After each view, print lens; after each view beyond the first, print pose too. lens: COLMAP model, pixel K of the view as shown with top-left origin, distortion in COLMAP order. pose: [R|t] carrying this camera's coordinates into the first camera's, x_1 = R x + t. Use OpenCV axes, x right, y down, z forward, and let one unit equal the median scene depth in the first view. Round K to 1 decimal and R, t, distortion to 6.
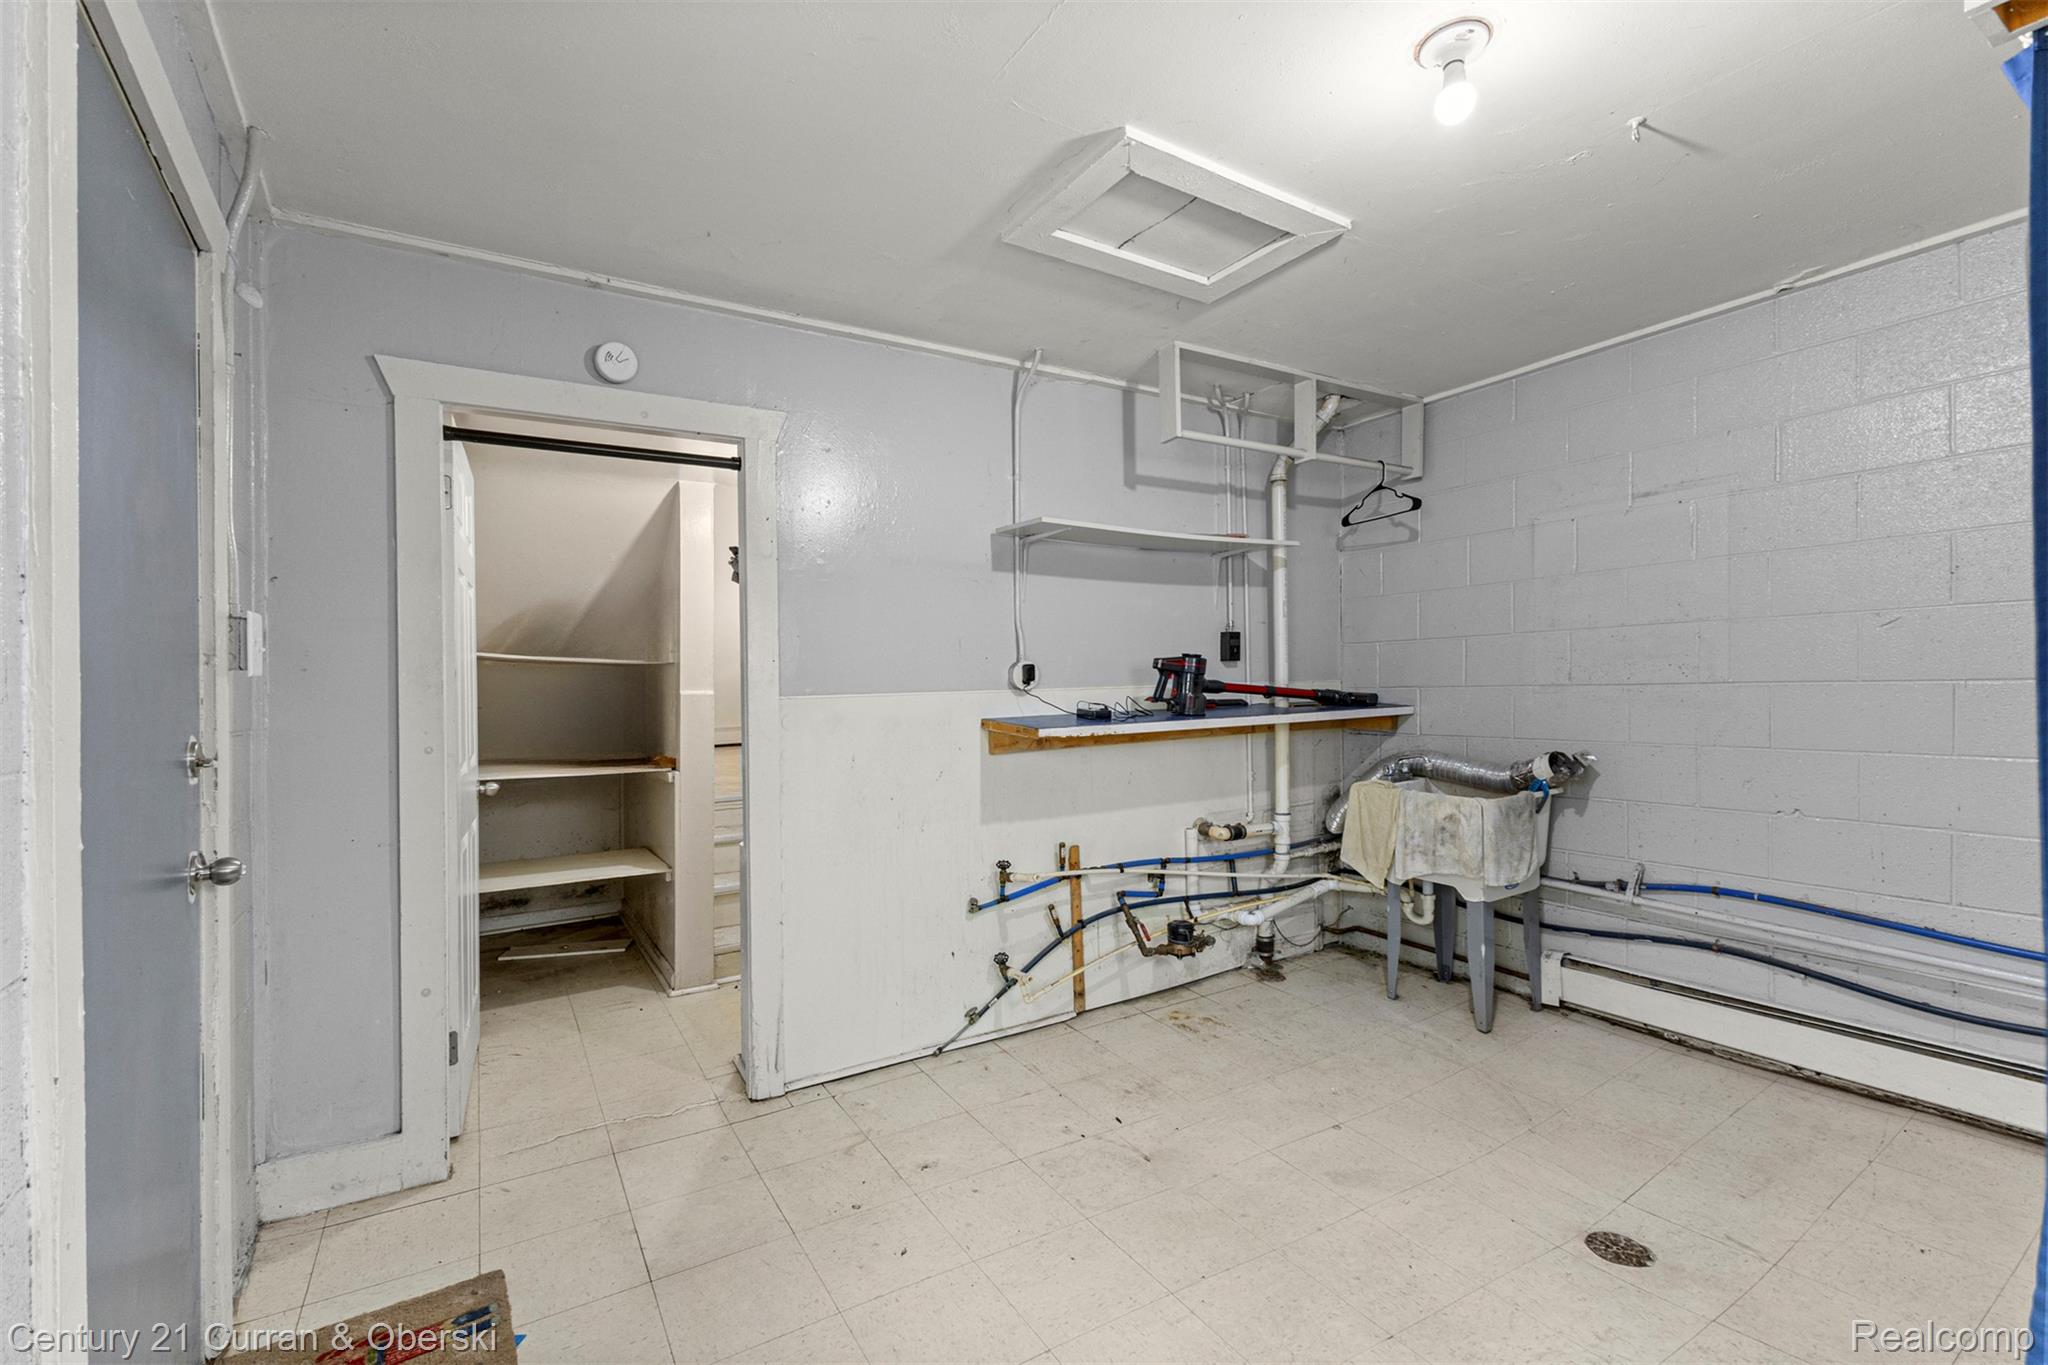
lens RADIAL K [[906.8, 0, 1034.7], [0, 906.8, 676.0], [0, 0, 1]] dist [0.005804, 0.000432]
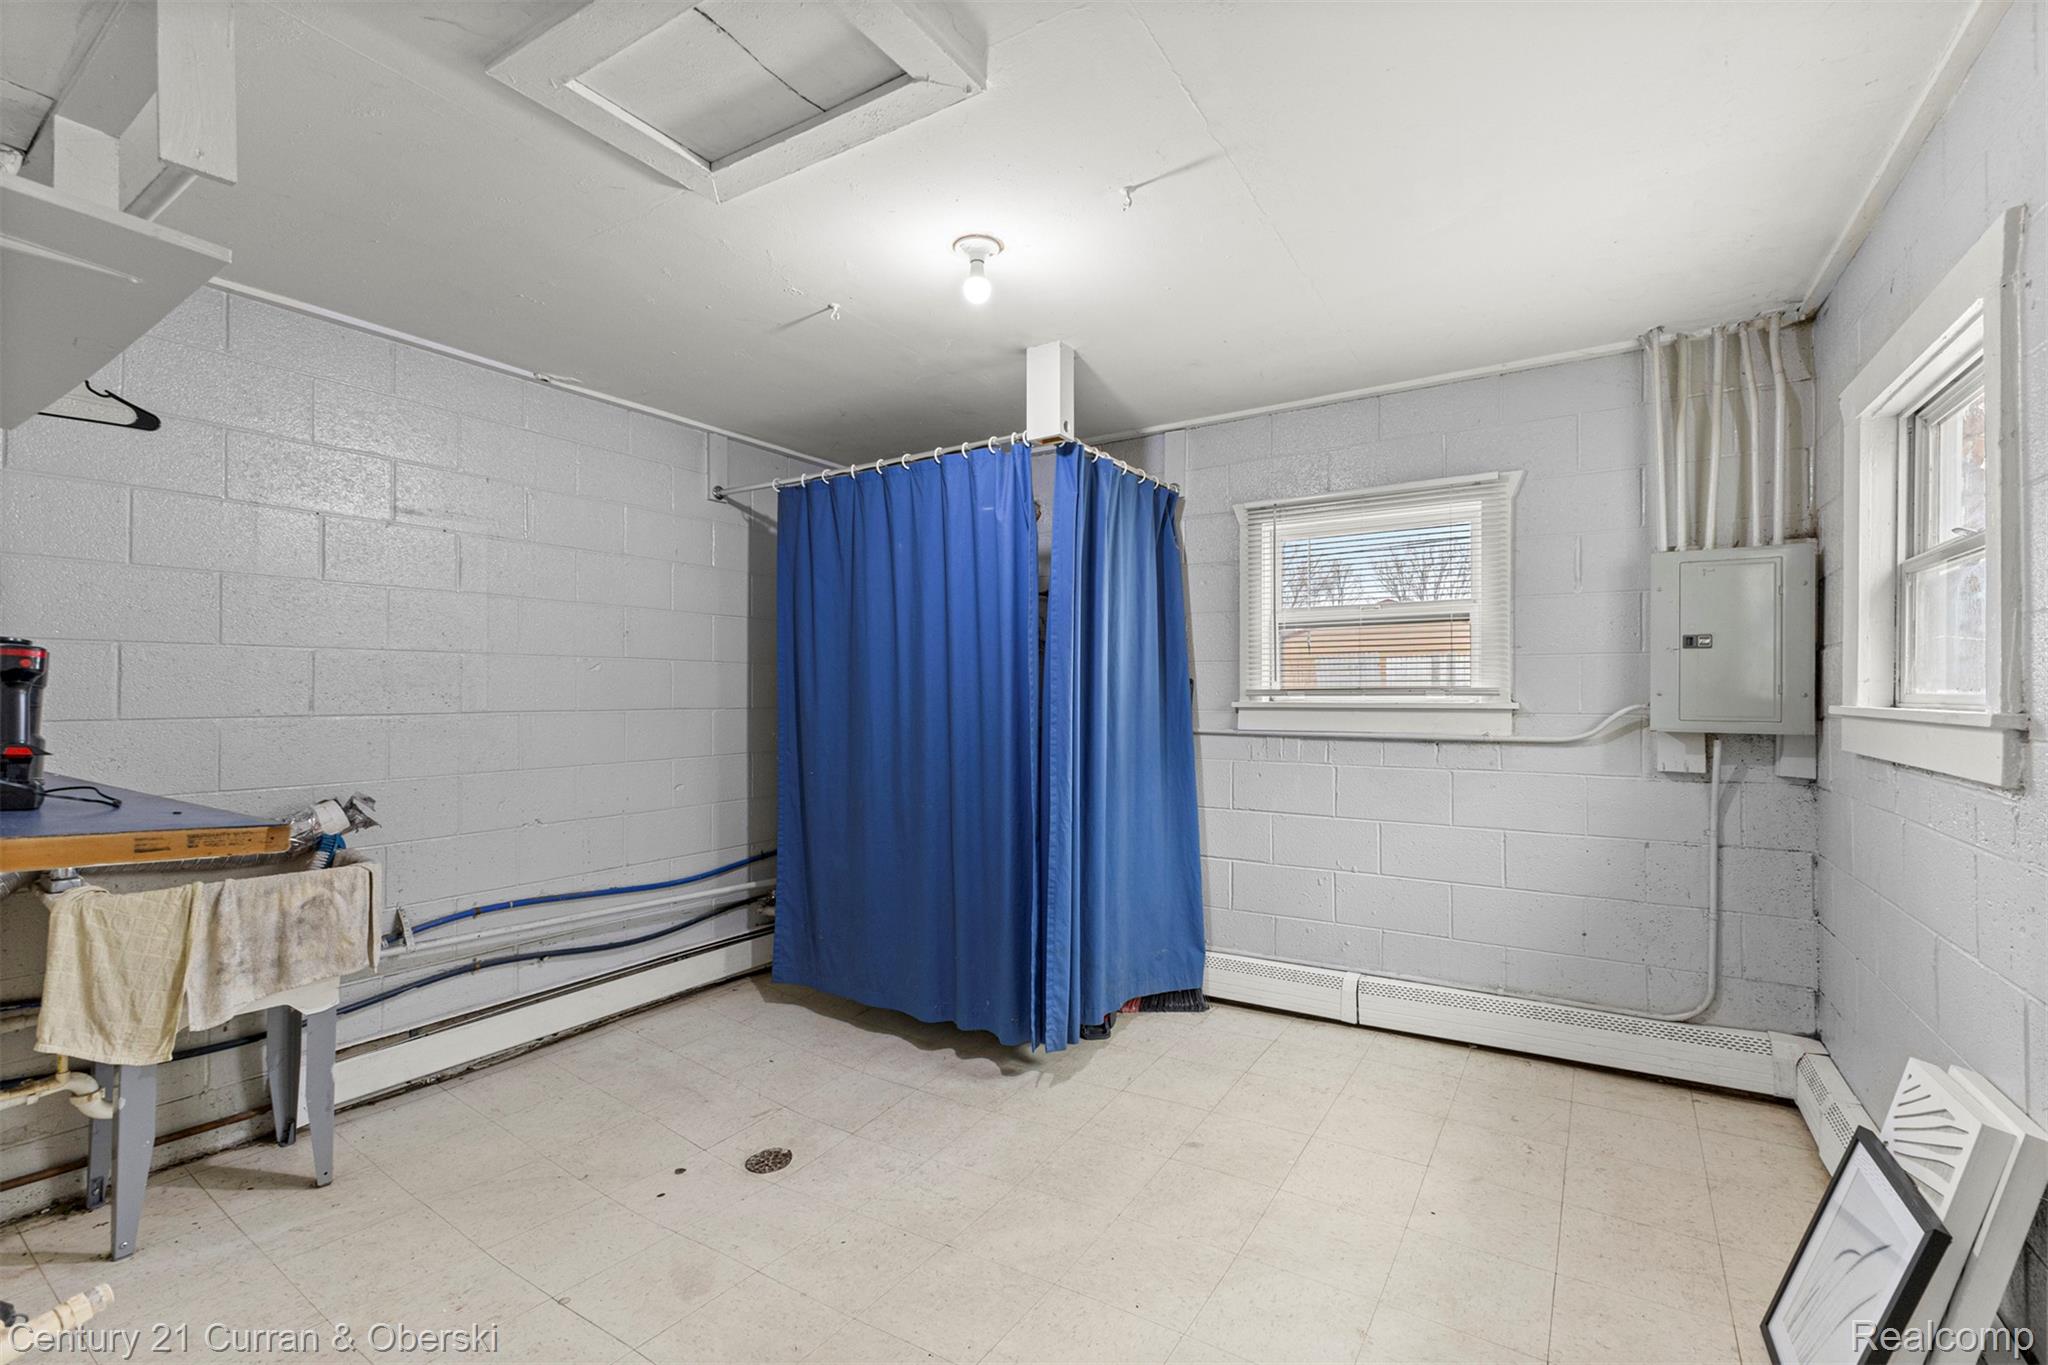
lens RADIAL K [[906.8, 0, 1034.7], [0, 906.8, 676.0], [0, 0, 1]] dist [0.005804, 0.000432]
pose [[-0.449997, 0.038897, 0.892182, -0.476790], [-0.002767, 0.998985, -0.044949, 0.010702], [-0.893026, -0.022696, -0.449433, 0.890014]]
